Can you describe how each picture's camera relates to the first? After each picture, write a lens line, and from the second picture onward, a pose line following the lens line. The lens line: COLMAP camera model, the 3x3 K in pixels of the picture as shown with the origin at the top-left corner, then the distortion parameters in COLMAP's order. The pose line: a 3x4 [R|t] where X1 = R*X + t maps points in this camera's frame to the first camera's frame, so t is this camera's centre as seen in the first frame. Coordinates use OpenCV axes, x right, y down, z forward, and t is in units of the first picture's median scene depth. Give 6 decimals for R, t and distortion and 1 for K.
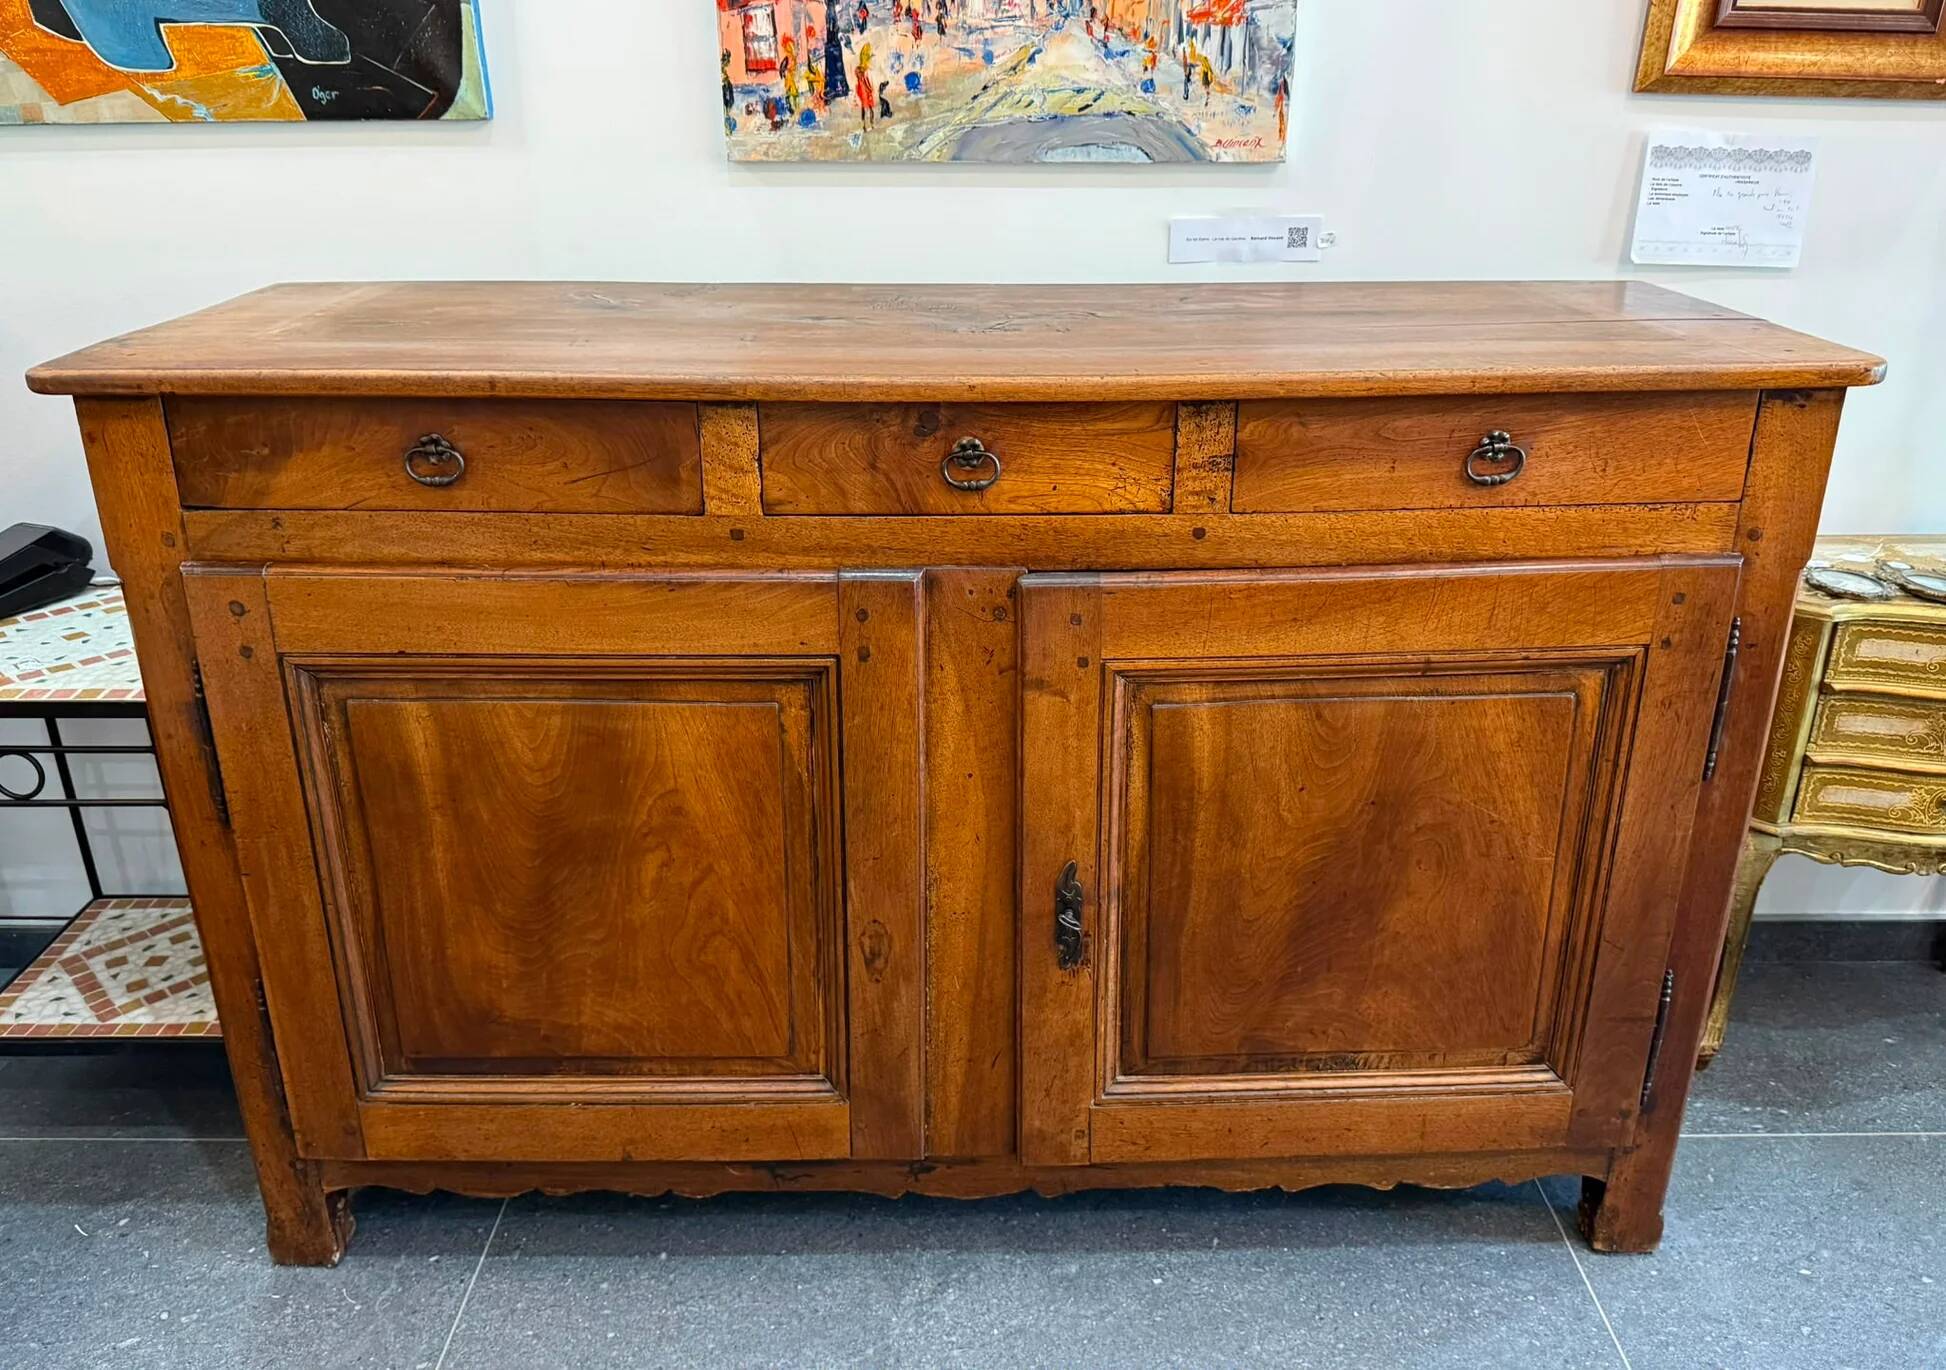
lens RADIAL K [[1527.6, 0, 992.8], [0, 1527.6, 694.6], [0, 0, 1]] dist [0.063157, -0.114502]
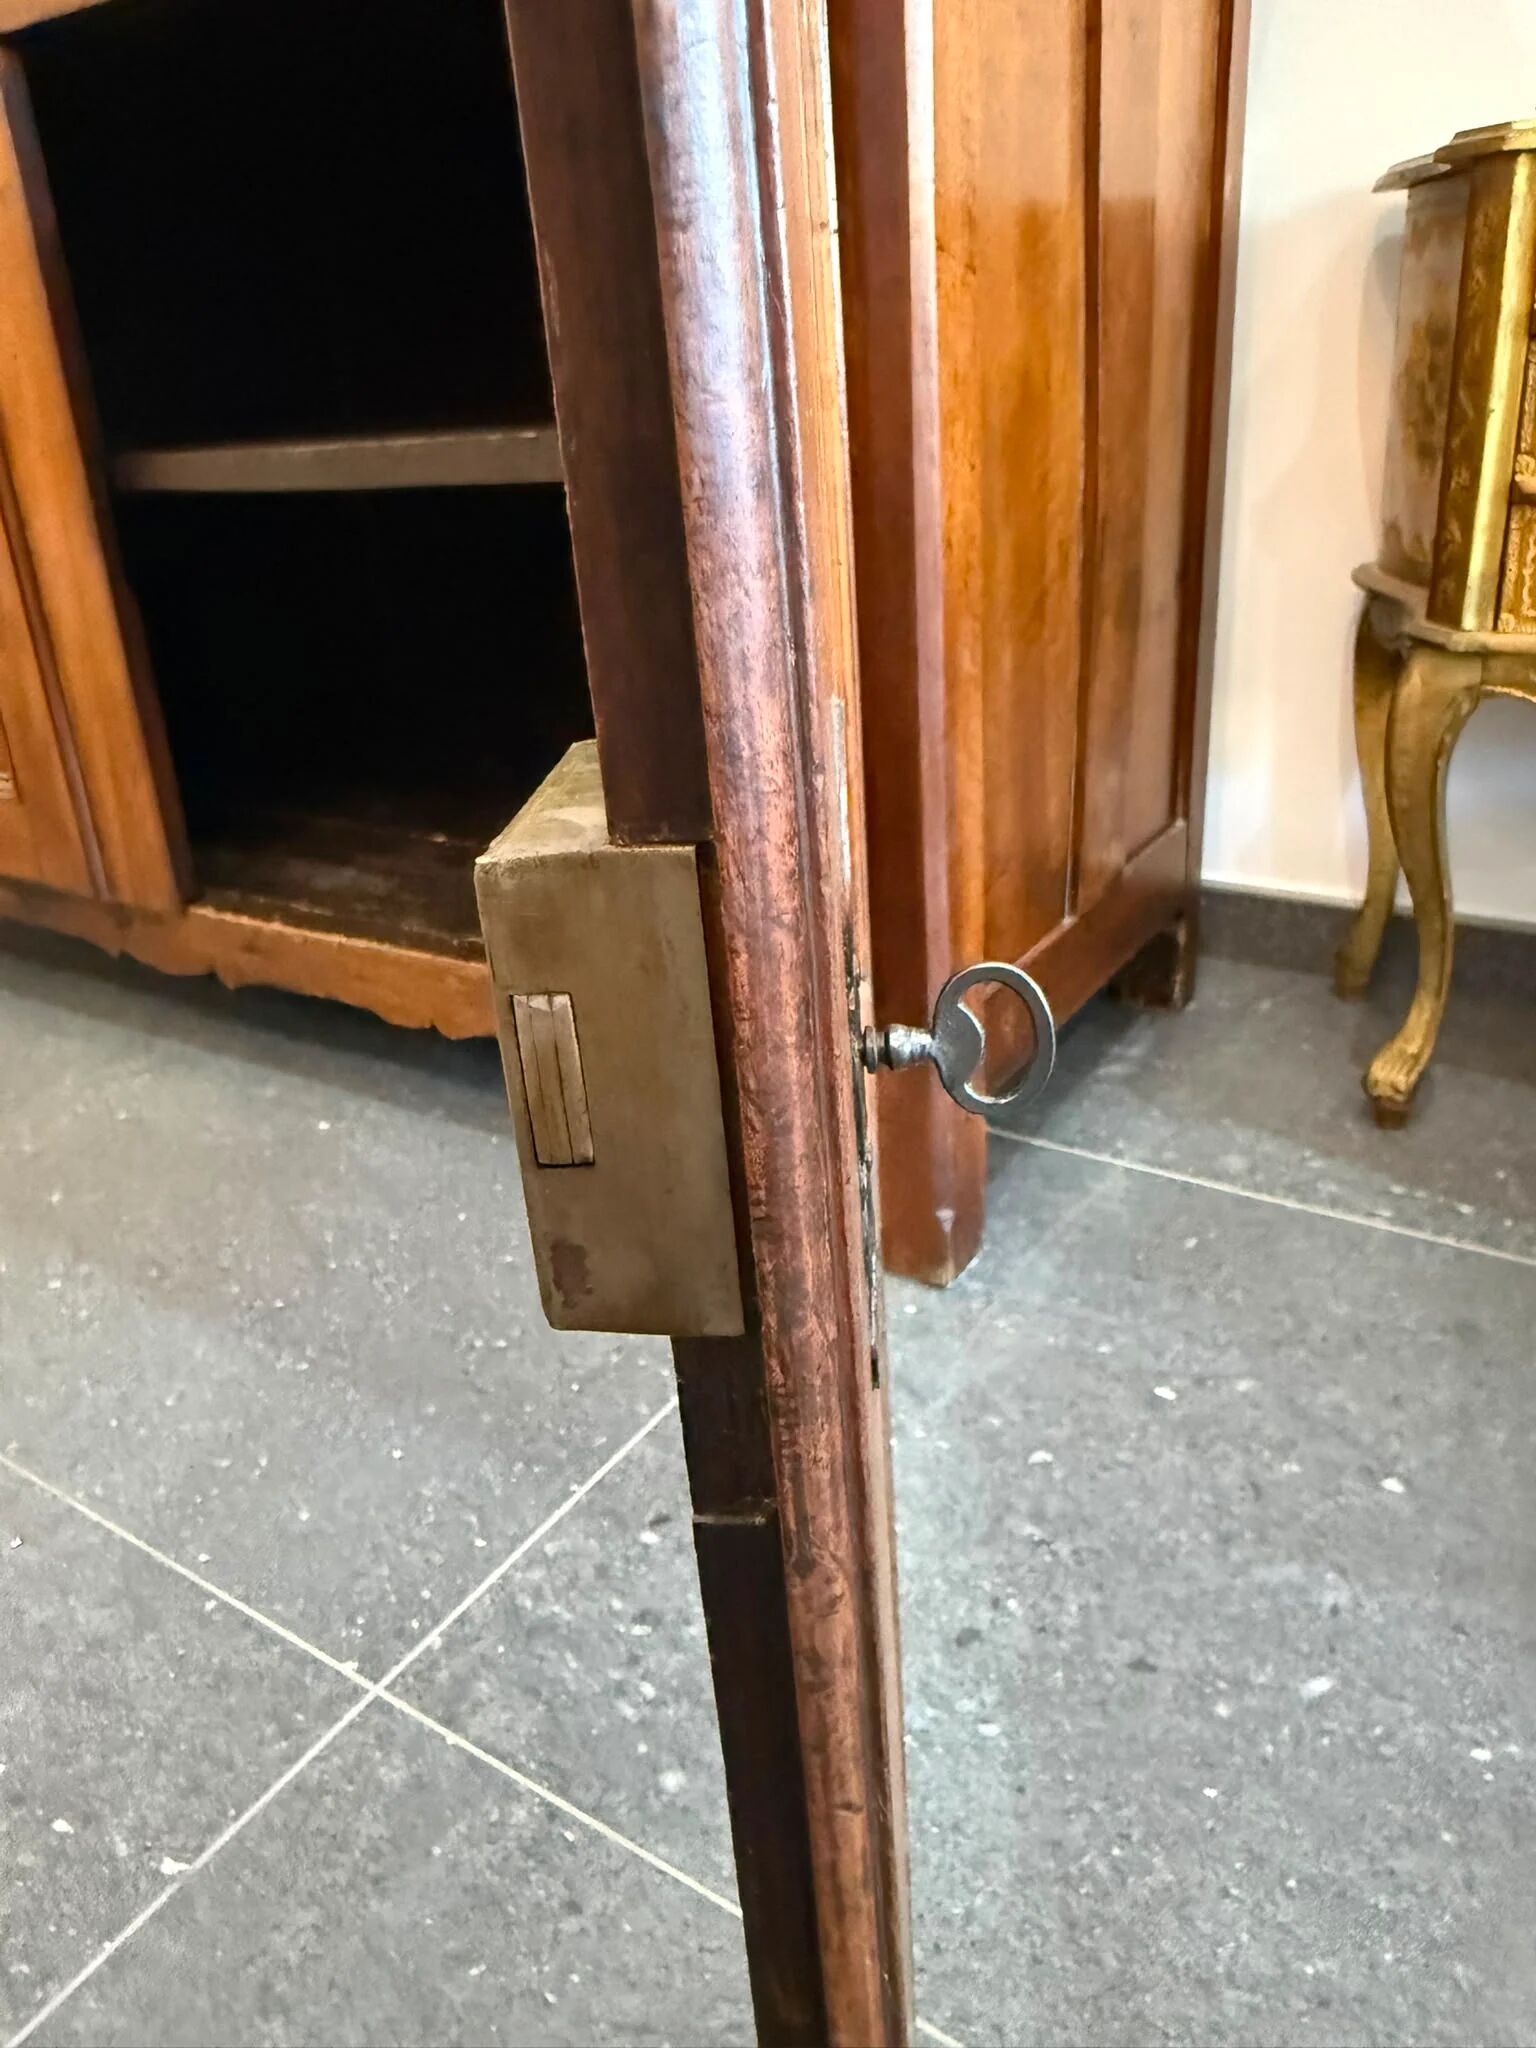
lens RADIAL K [[1487.5, 0, 760.3], [0, 1487.5, 968.0], [0, 0, 1]] dist [0.001968, -0.024124]
pose [[0.824015, 0.163137, -0.542574, 0.656559], [-0.153987, 0.986086, 0.062627, 0.219386], [0.545241, 0.031943, 0.837670, 0.489932]]
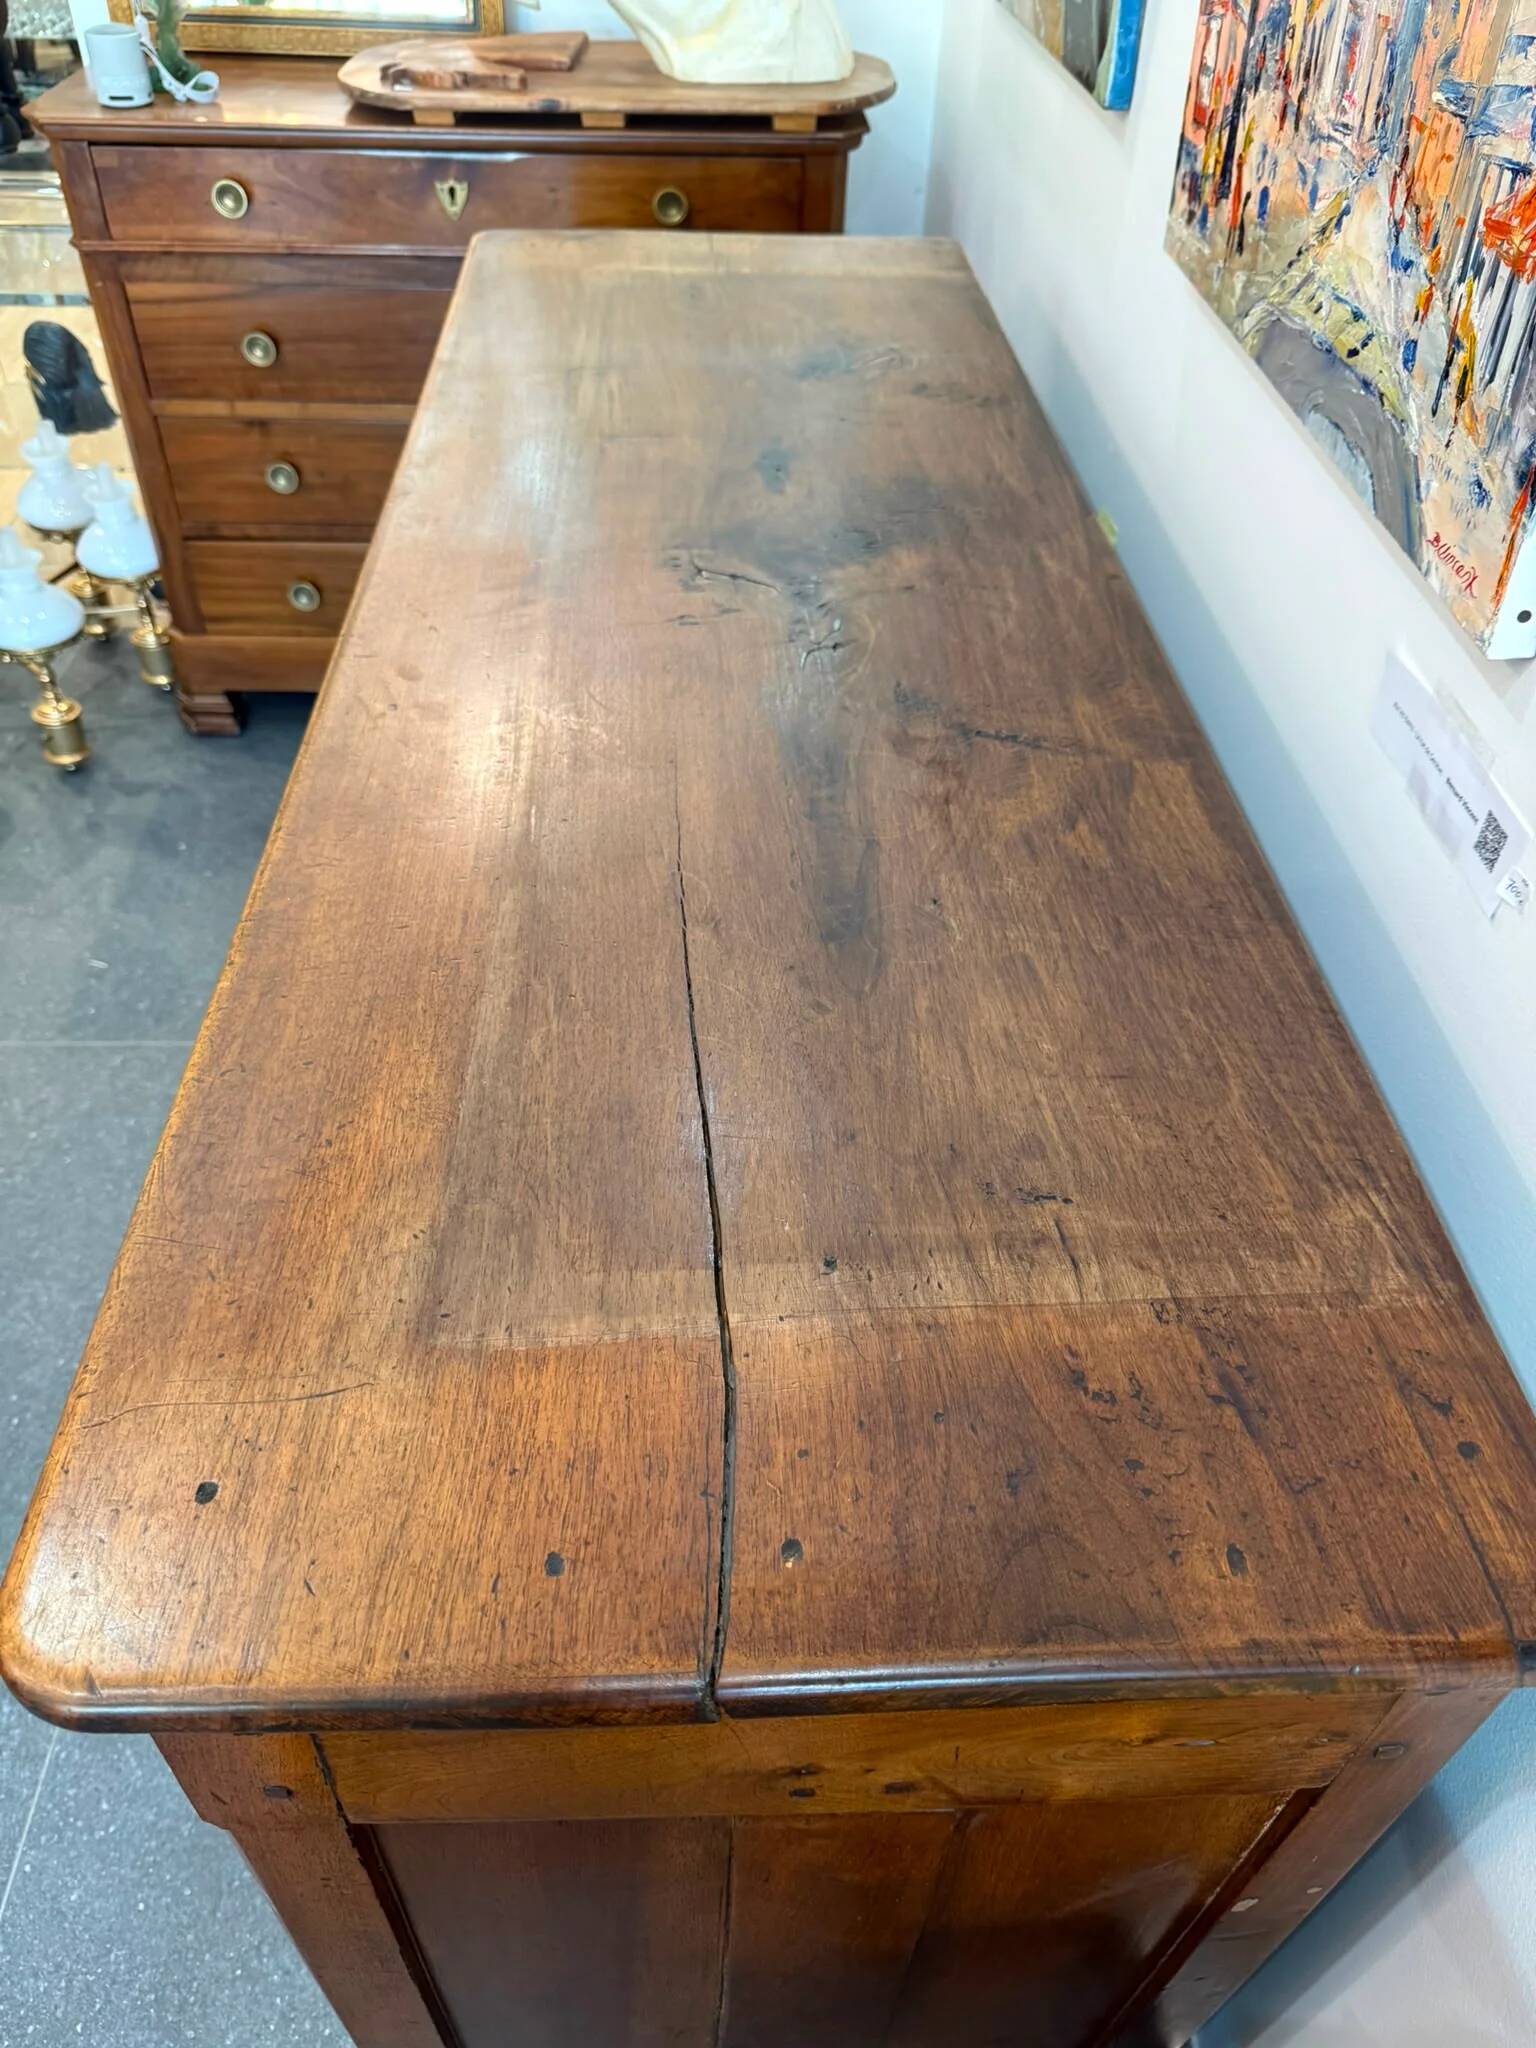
lens RADIAL K [[1472.3, 0, 748.3], [0, 1472.3, 1025.6], [0, 0, 1]] dist [0.014186, -0.032211]
pose [[0.016870, 0.678637, -0.734280, 0.563679], [-0.410559, 0.674319, 0.613787, -0.461968], [0.911678, 0.291111, 0.289997, 0.779775]]
